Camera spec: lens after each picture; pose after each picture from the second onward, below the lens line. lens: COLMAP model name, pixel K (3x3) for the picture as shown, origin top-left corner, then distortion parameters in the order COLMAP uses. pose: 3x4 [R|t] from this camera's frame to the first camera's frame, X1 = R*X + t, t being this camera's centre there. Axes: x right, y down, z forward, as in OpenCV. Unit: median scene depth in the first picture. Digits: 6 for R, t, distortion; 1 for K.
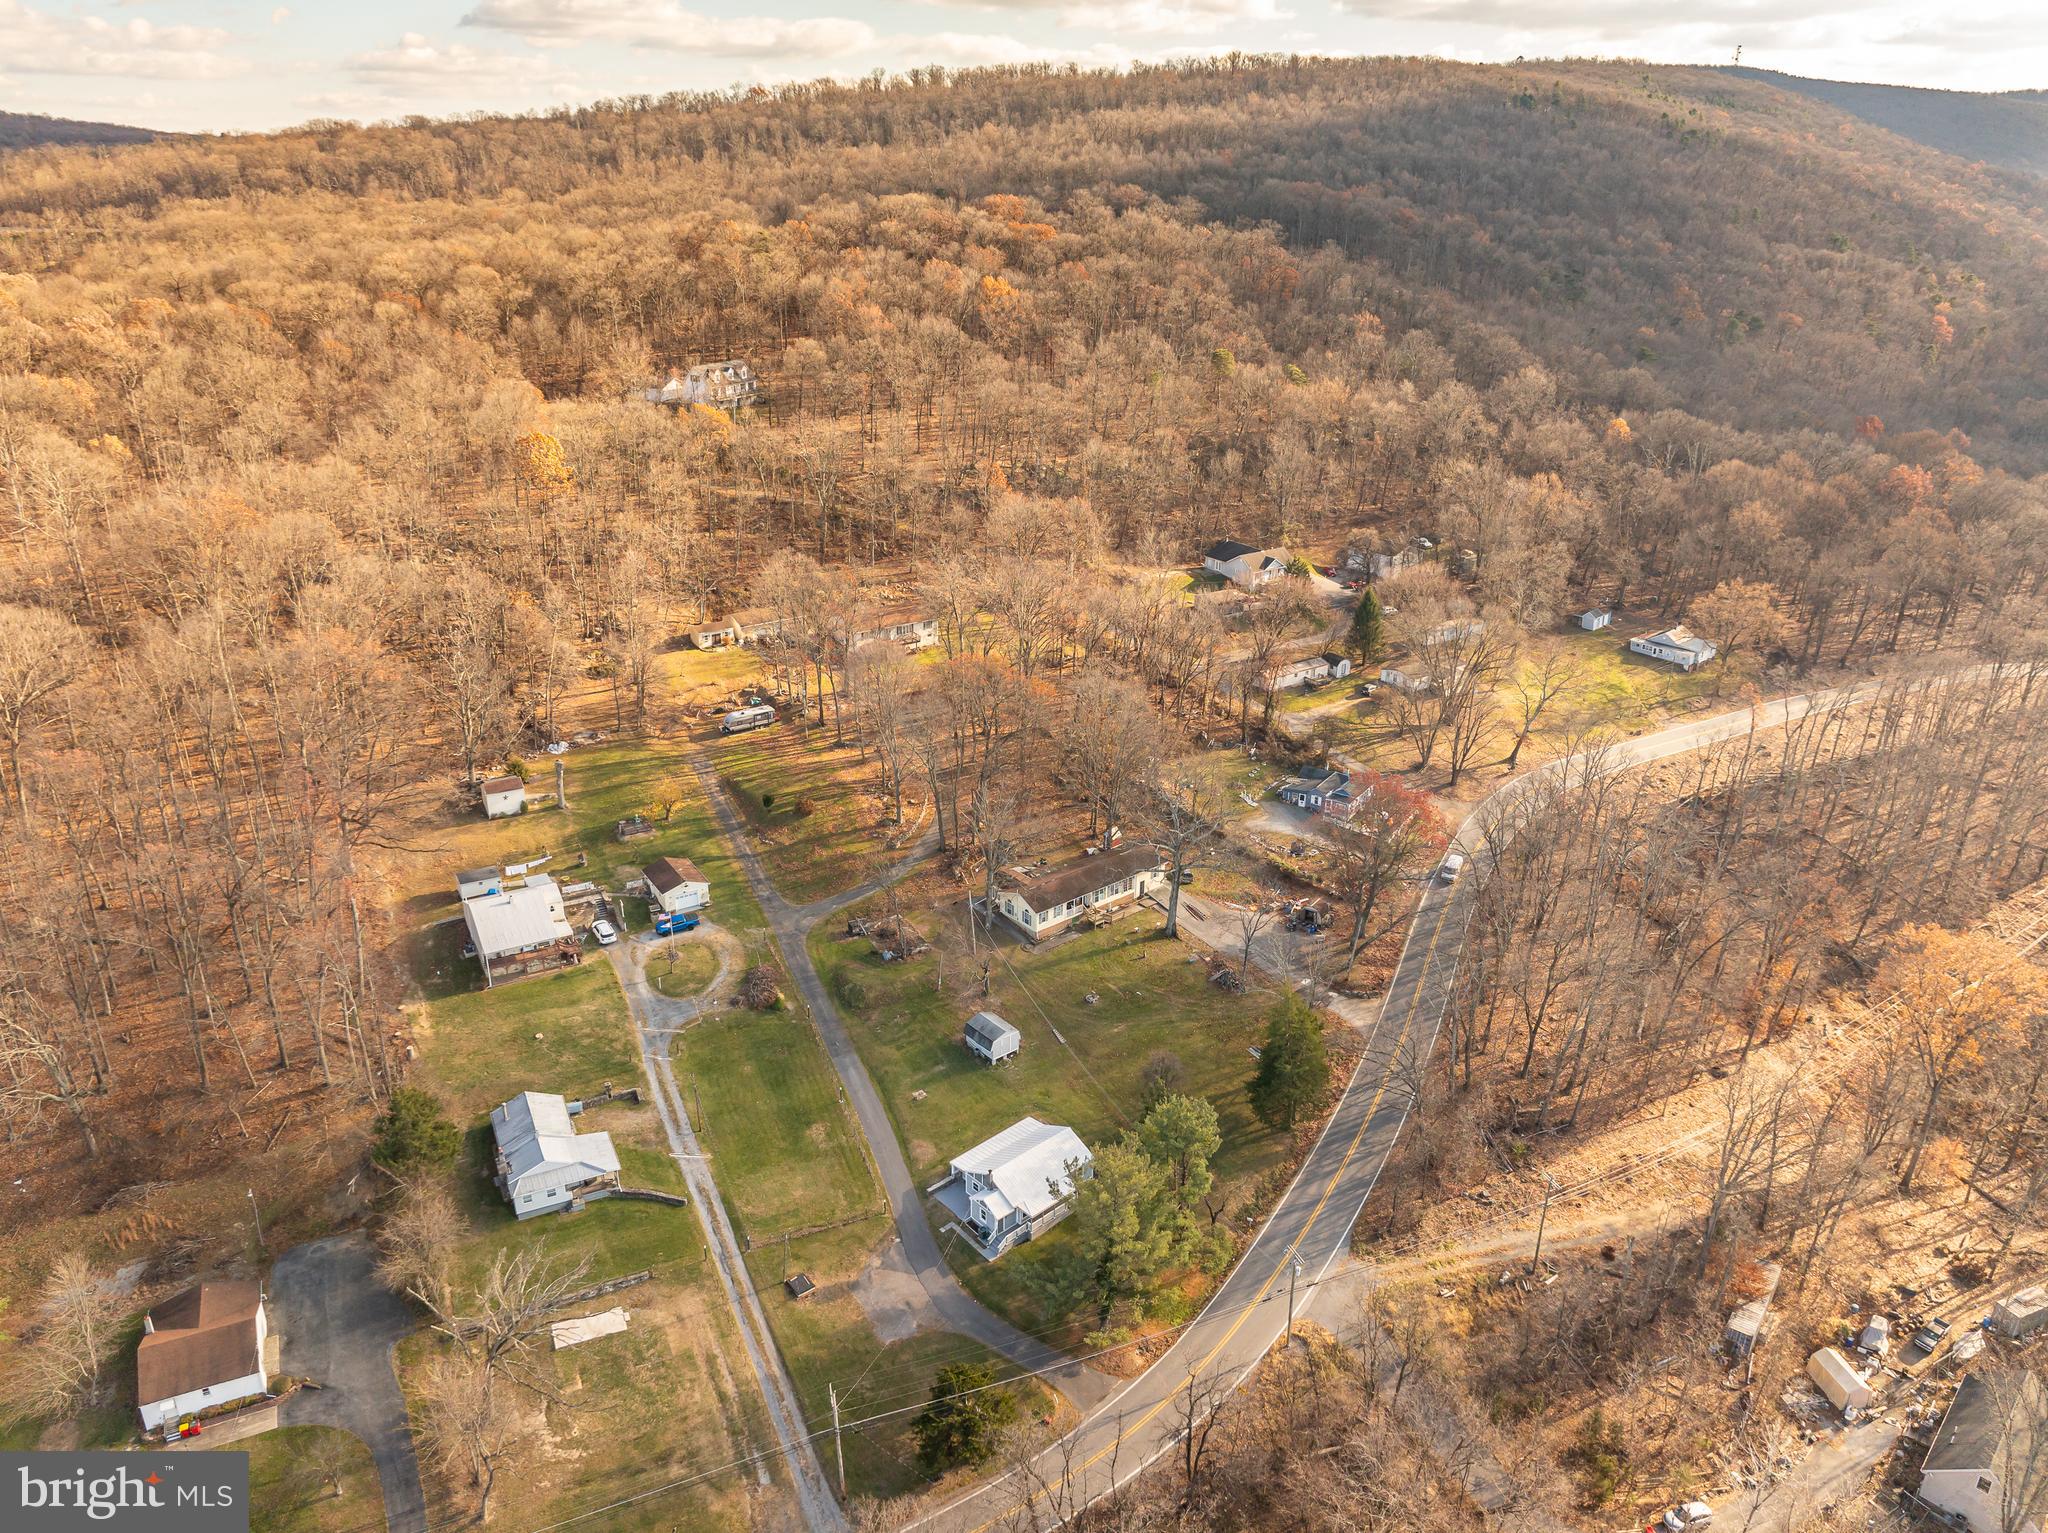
lens RADIAL K [[1459.2, 0, 1028.1], [0, 1459.2, 760.1], [0, 0, 1]] dist [-0.039730, -0.001141]
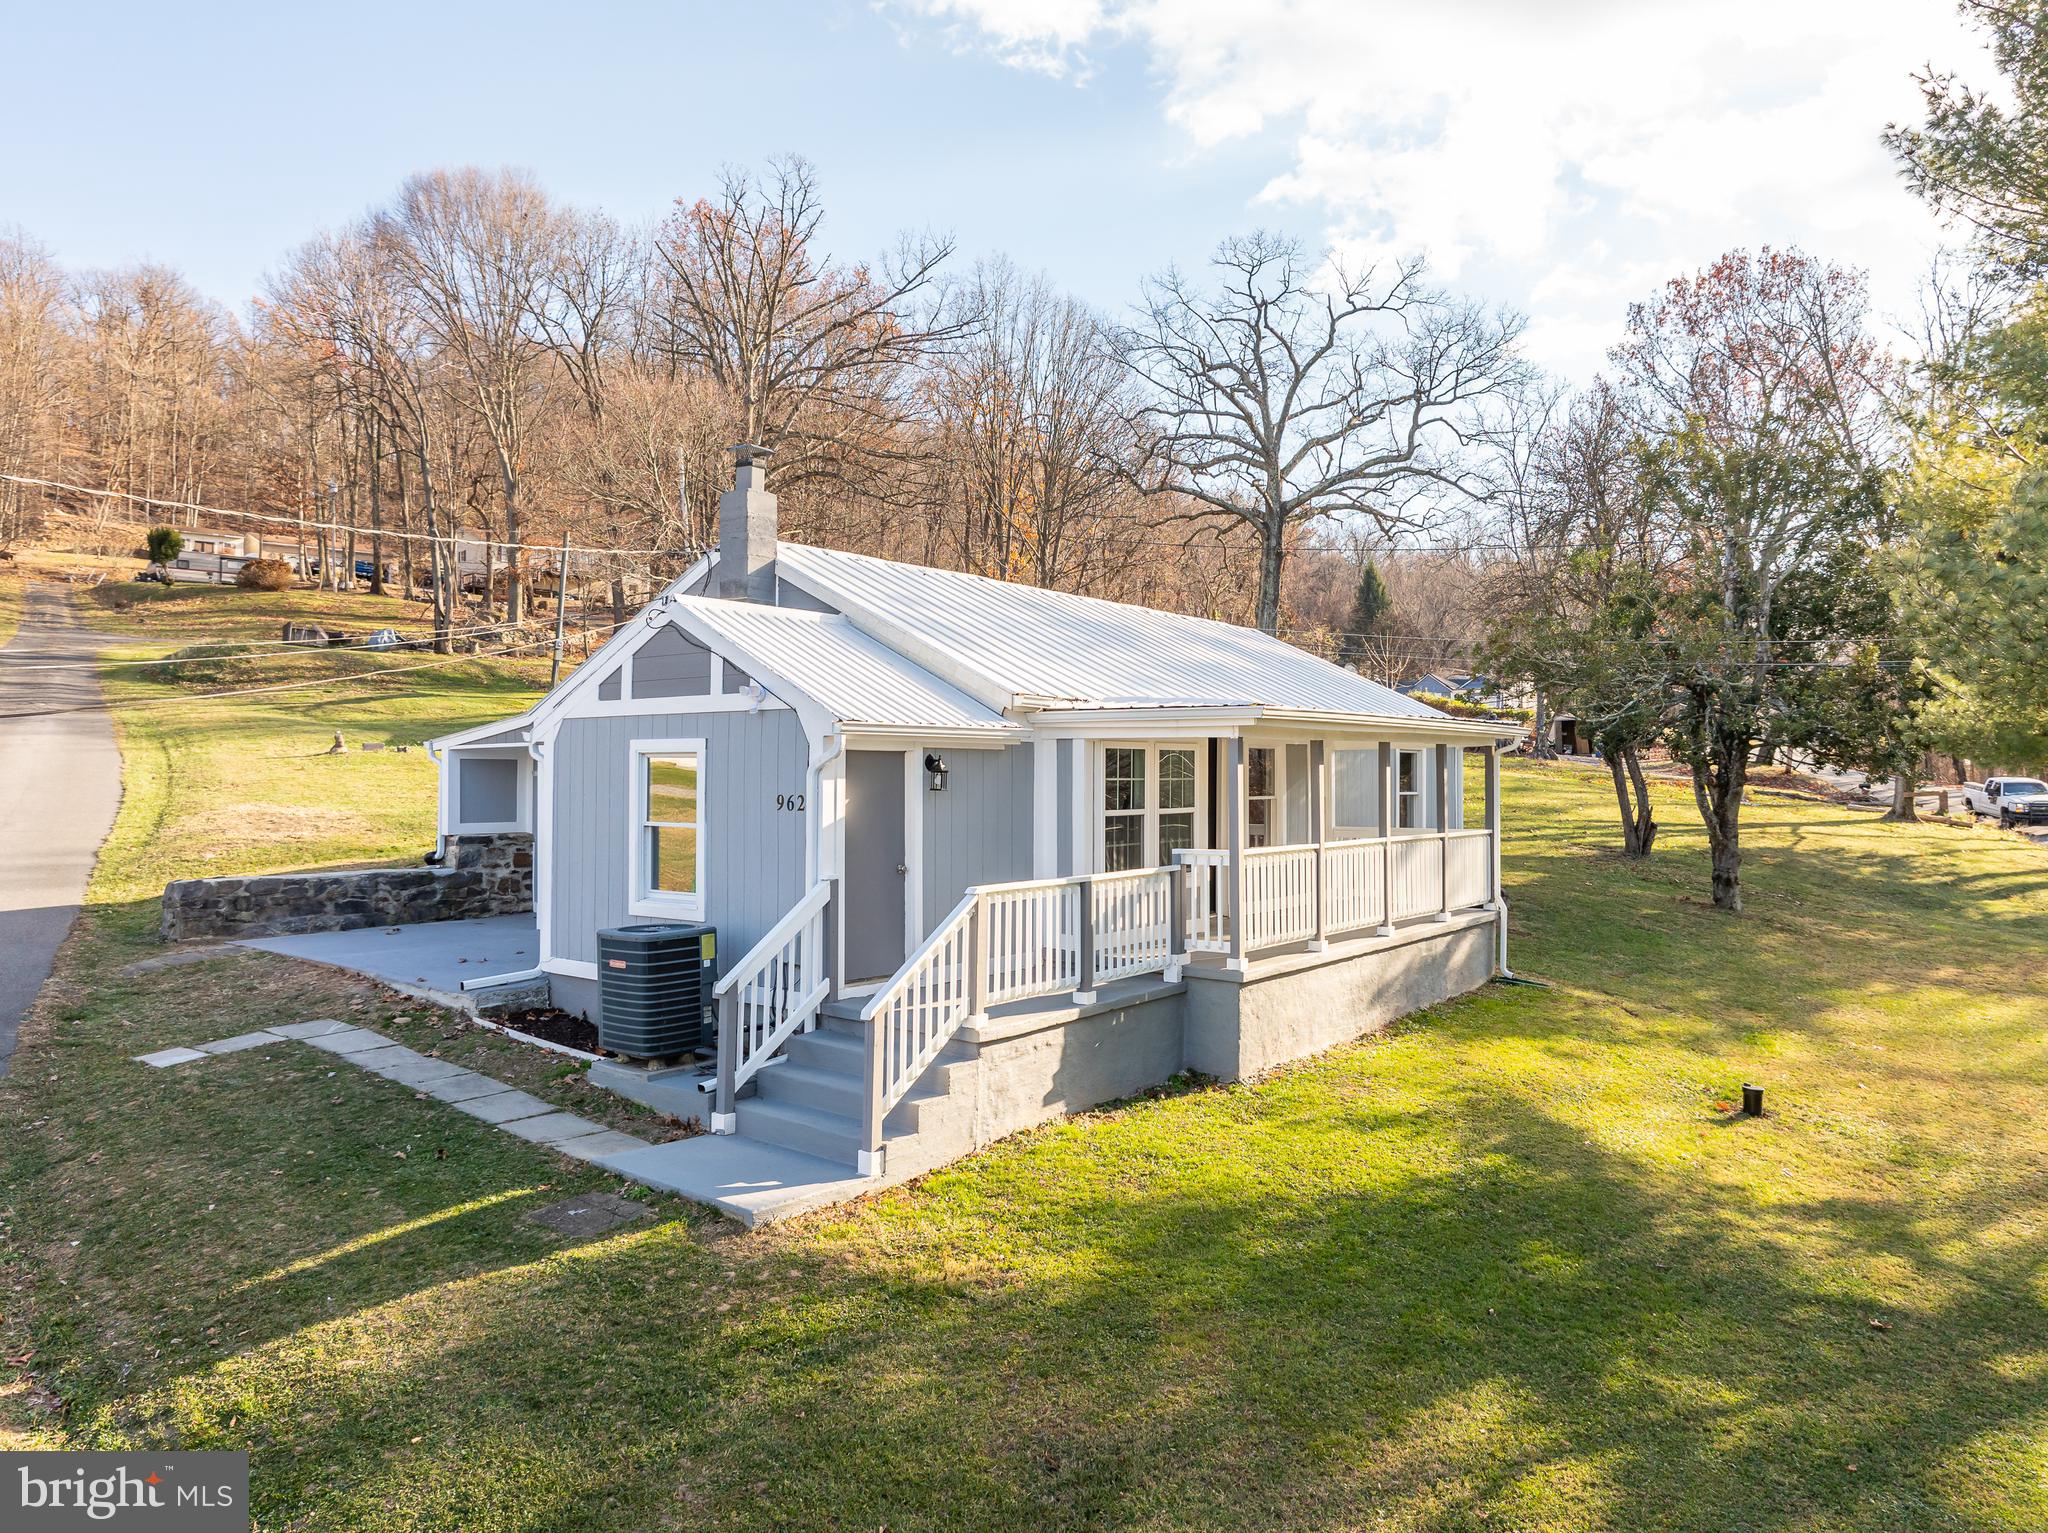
lens RADIAL K [[1459.2, 0, 1028.1], [0, 1459.2, 760.1], [0, 0, 1]] dist [-0.039730, -0.001141]
pose [[0.985953, -0.018235, 0.166024, -0.023636], [0.081923, 0.919036, -0.385565, 0.342604], [-0.145552, 0.393751, 0.907621, 0.909034]]
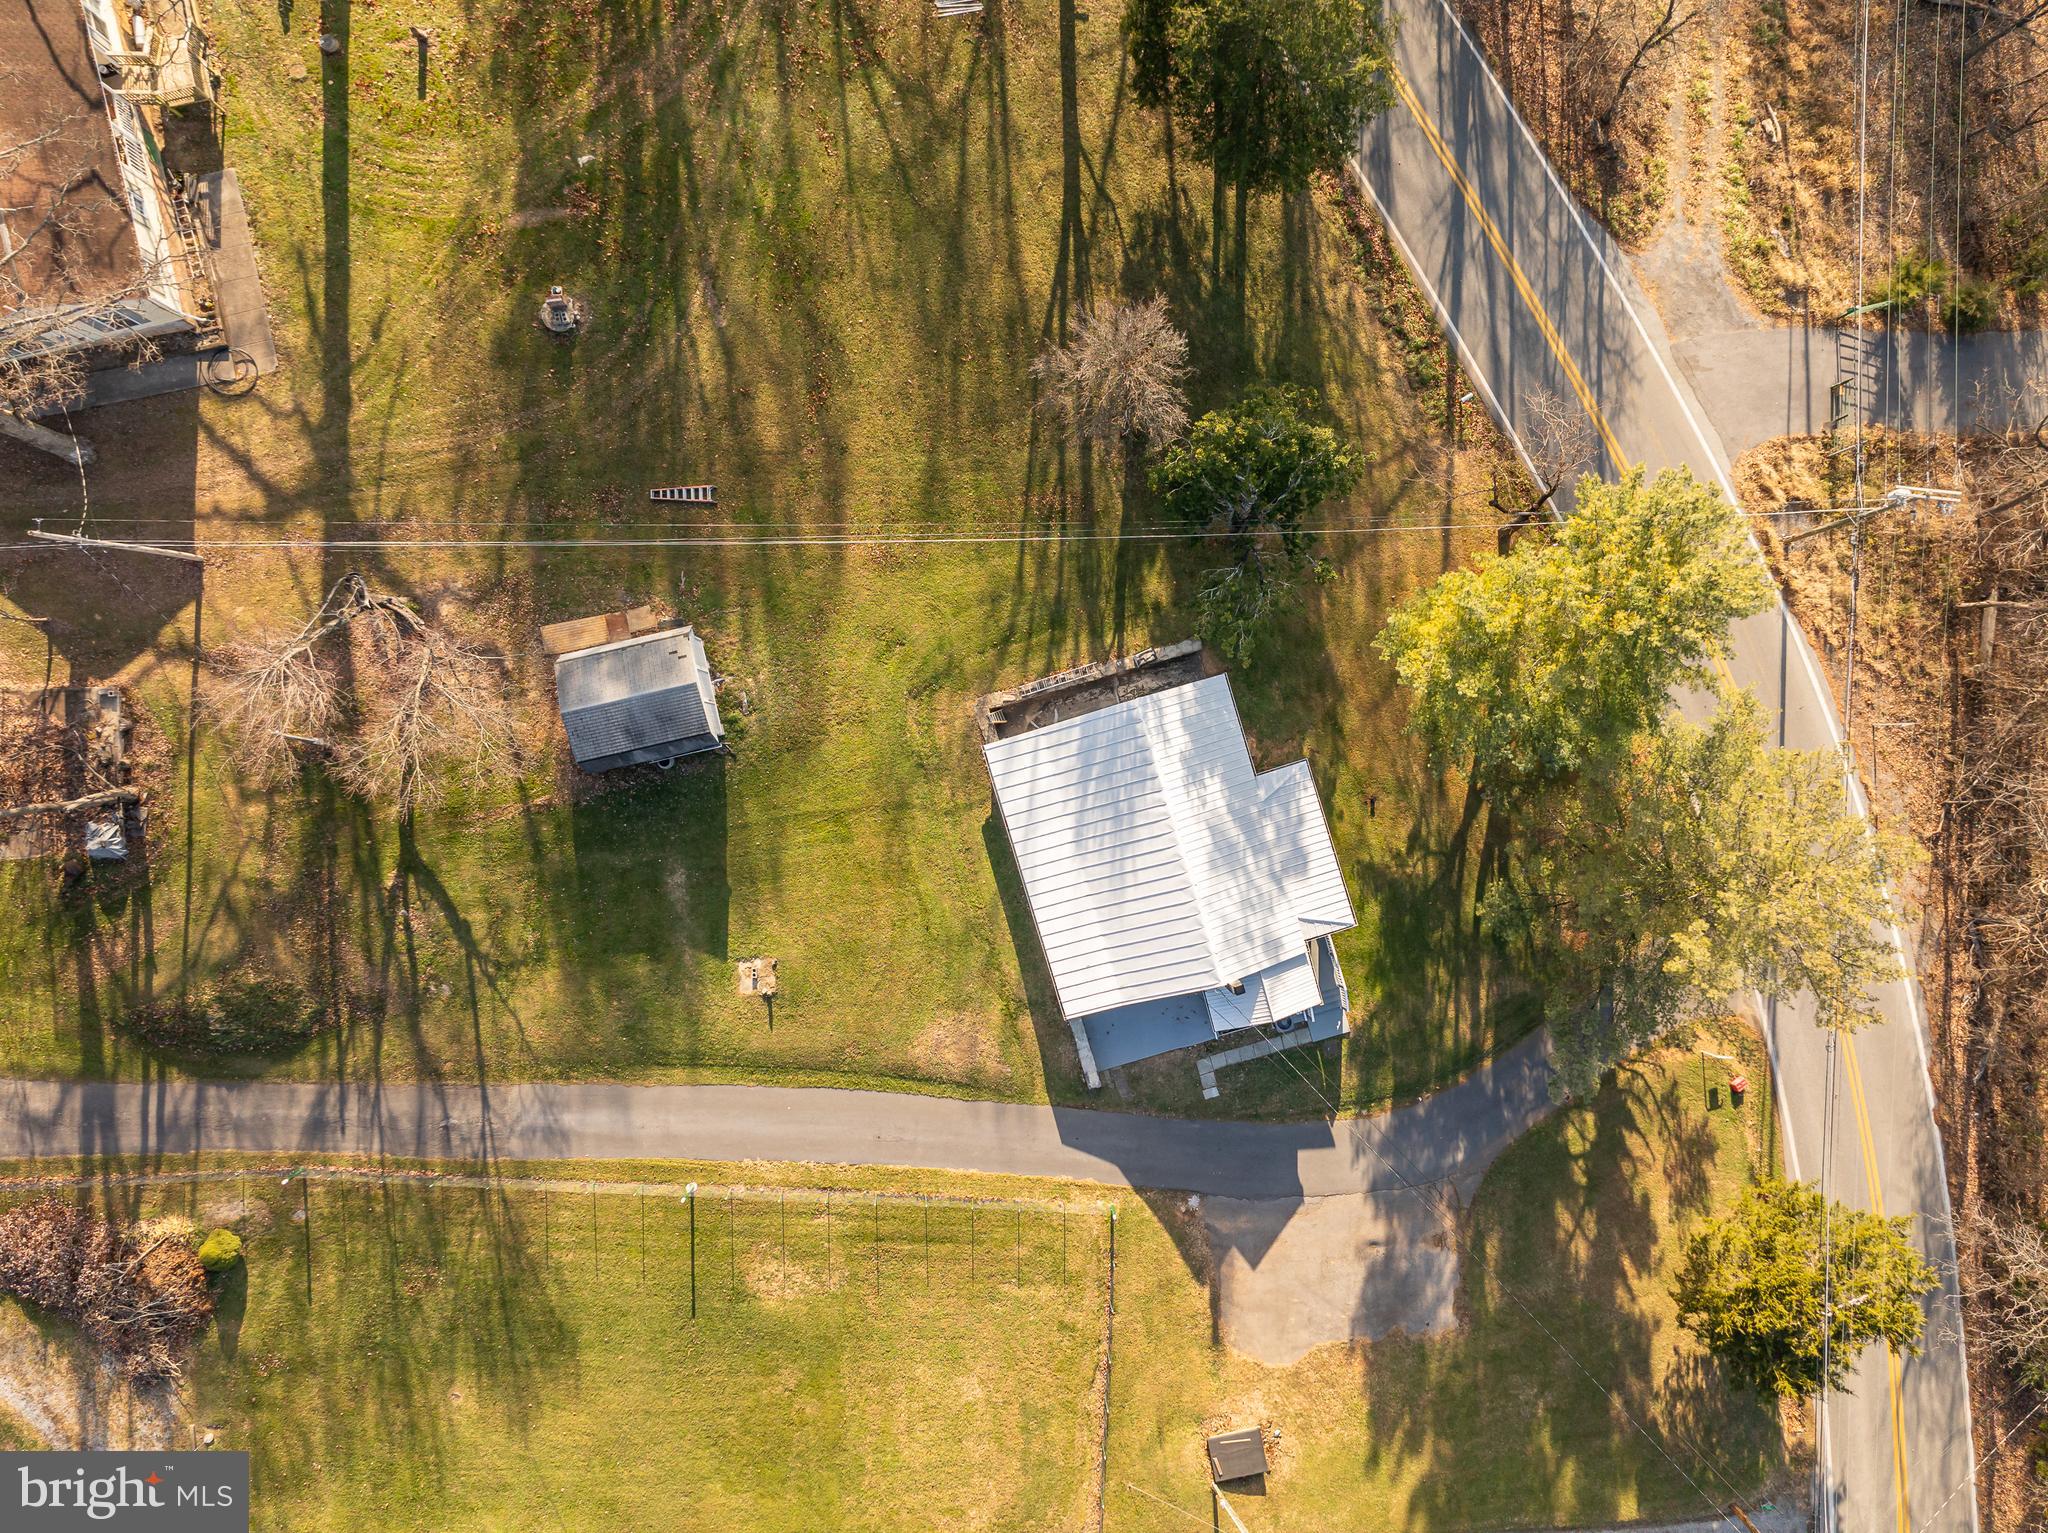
lens RADIAL K [[1459.2, 0, 1028.1], [0, 1459.2, 760.1], [0, 0, 1]] dist [-0.039730, -0.001141]
pose [[0.449128, -0.893452, -0.005190, 0.004937], [0.335239, 0.163130, 0.927903, -0.096349], [-0.828190, -0.418487, 0.372786, 0.925770]]
